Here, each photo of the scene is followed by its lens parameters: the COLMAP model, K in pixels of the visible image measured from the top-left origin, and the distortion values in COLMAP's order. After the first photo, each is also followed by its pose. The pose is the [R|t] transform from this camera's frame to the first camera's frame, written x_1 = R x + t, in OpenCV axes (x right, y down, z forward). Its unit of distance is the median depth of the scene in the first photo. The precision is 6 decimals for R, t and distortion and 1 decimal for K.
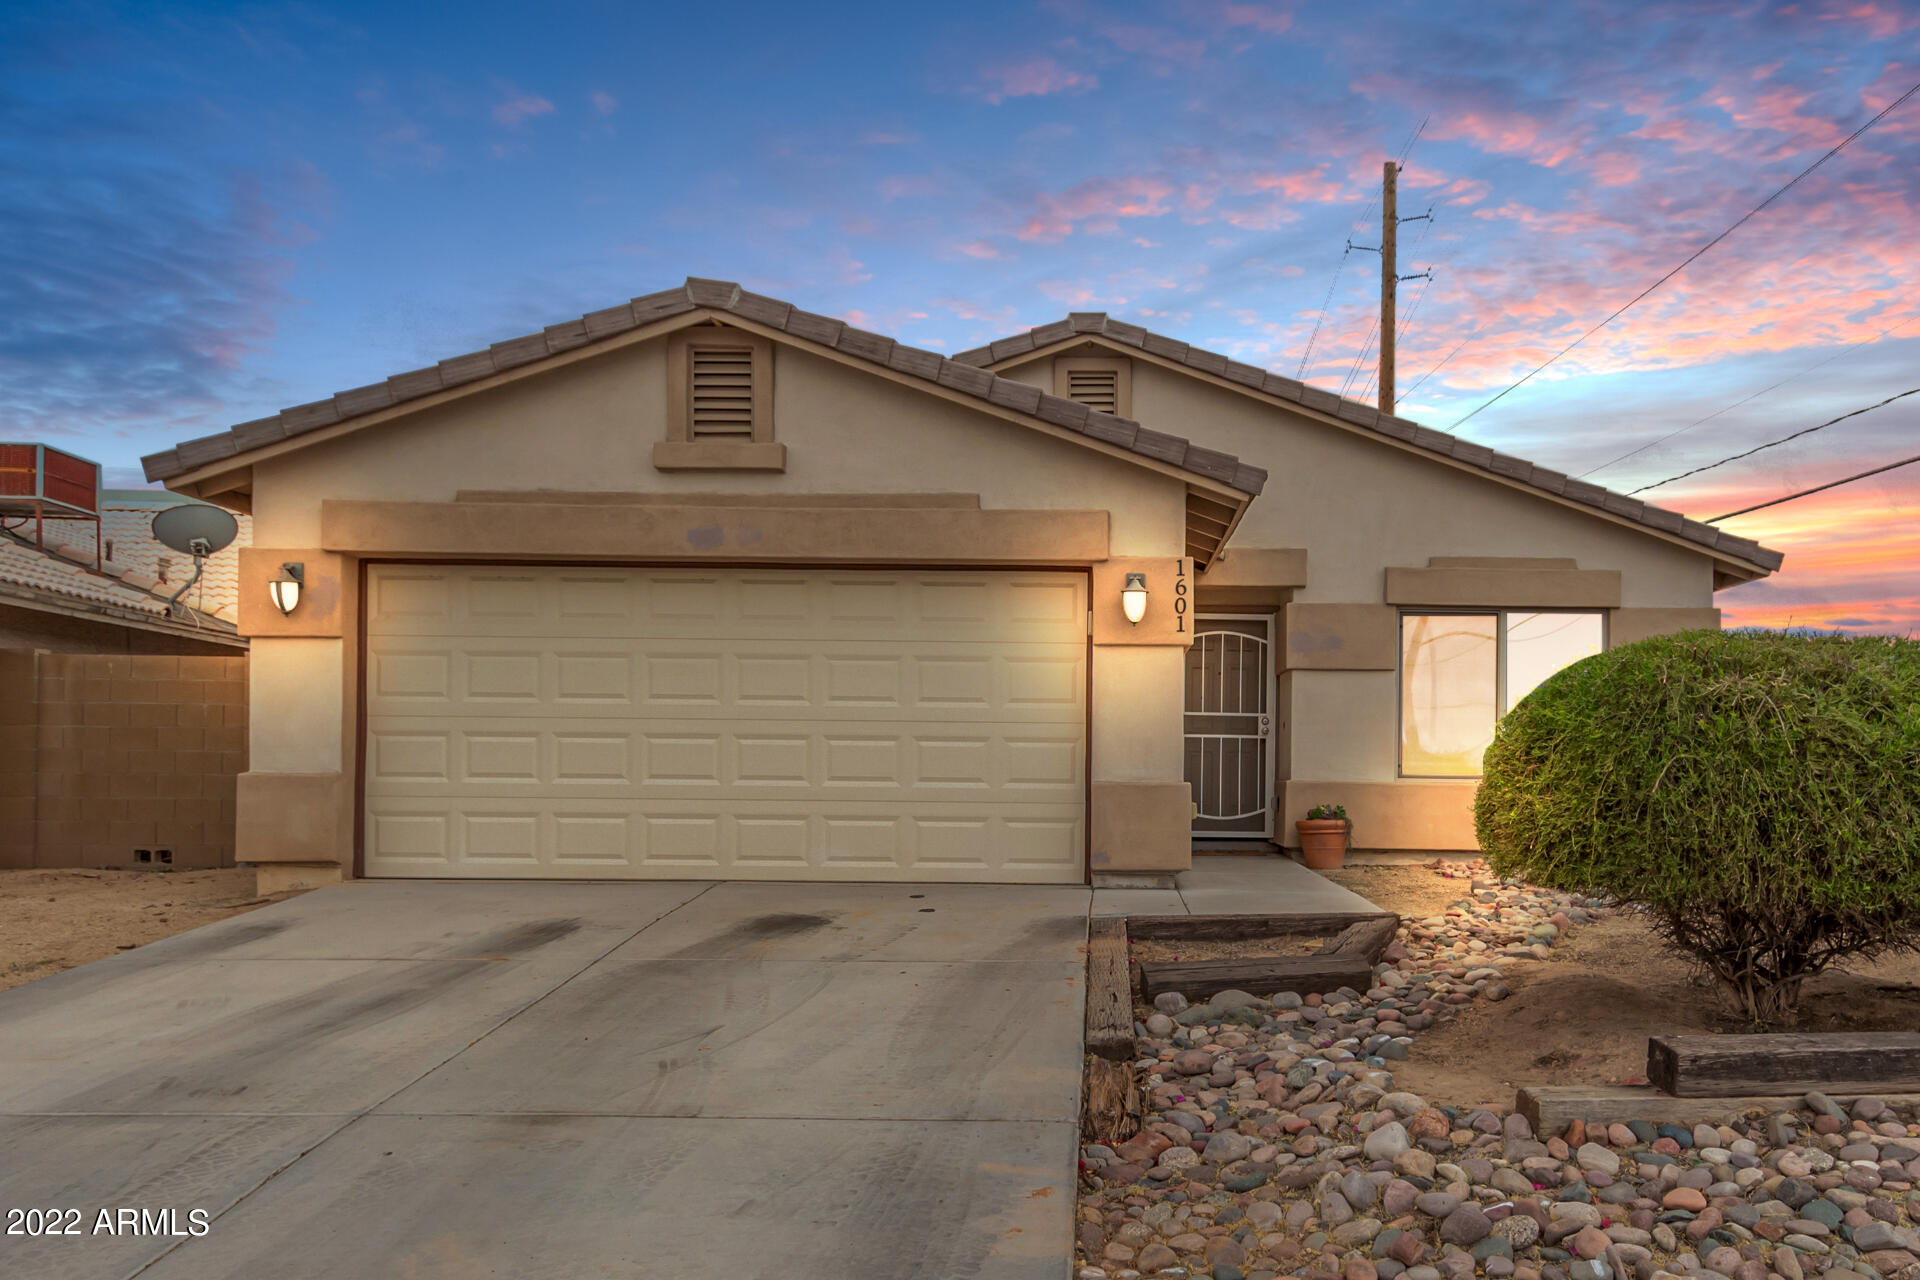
lens RADIAL K [[807.3, 0, 961.7], [0, 807.3, 680.9], [0, 0, 1]] dist [0.007267, -0.000019]
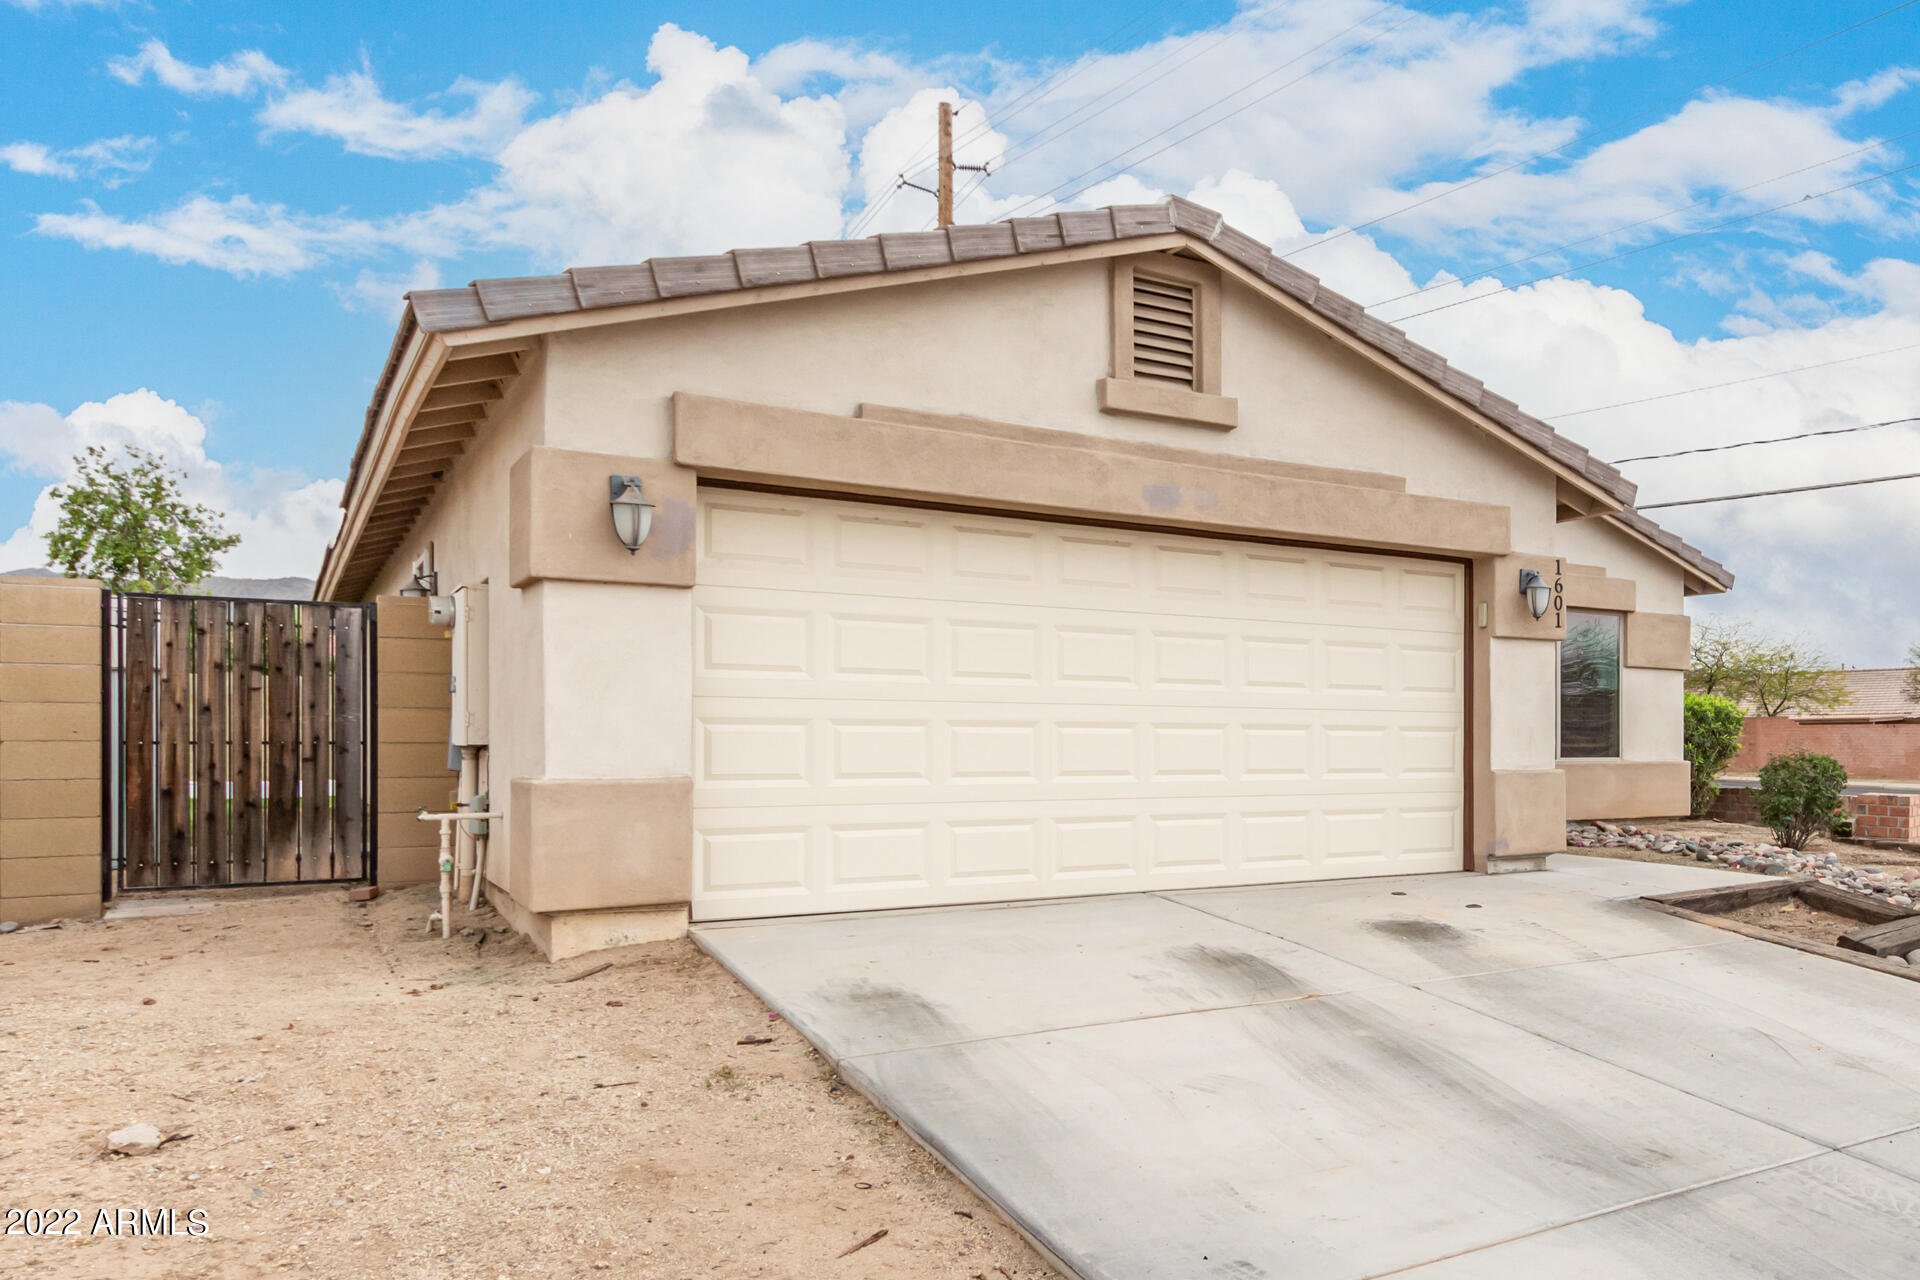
lens RADIAL K [[924.7, 0, 958.9], [0, 924.7, 645.6], [0, 0, 1]] dist [0.004615, 0.000293]
pose [[0.926305, 0.031237, 0.375477, -0.881421], [-0.031616, 0.999487, -0.005154, -0.005583], [-0.375446, -0.007097, 0.926817, 0.161966]]
